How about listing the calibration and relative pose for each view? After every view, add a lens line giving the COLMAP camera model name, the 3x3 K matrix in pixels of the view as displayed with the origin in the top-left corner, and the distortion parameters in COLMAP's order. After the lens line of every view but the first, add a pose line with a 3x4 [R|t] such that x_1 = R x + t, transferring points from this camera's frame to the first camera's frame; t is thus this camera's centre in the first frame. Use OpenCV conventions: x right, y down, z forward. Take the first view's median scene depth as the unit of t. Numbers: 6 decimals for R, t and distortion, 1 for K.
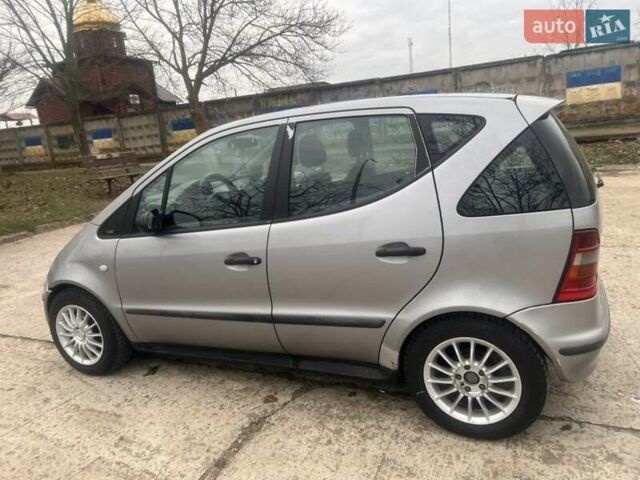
lens RADIAL K [[476.1, 0, 320.0], [0, 476.1, 240.0], [0, 0, 1]] dist [0.028701, -0.011351]
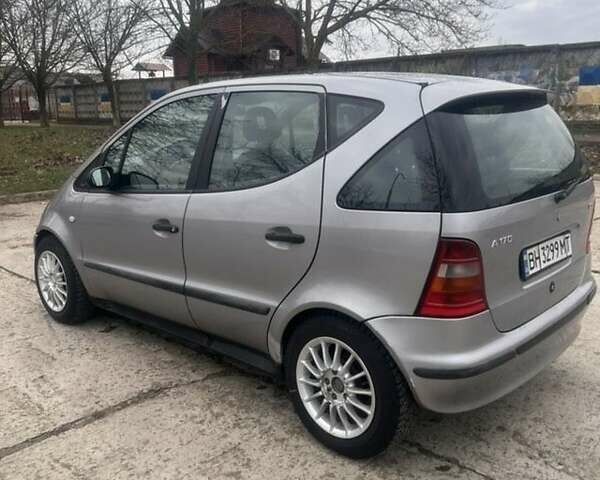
lens RADIAL K [[591.7, 0, 300.0], [0, 591.7, 240.0], [0, 0, 1]] dist [0.103030, -0.191844]
pose [[0.943248, 0.149331, -0.296621, 0.488207], [-0.148110, 0.988610, 0.026718, -0.004878], [0.297232, 0.018731, 0.954622, -0.102616]]
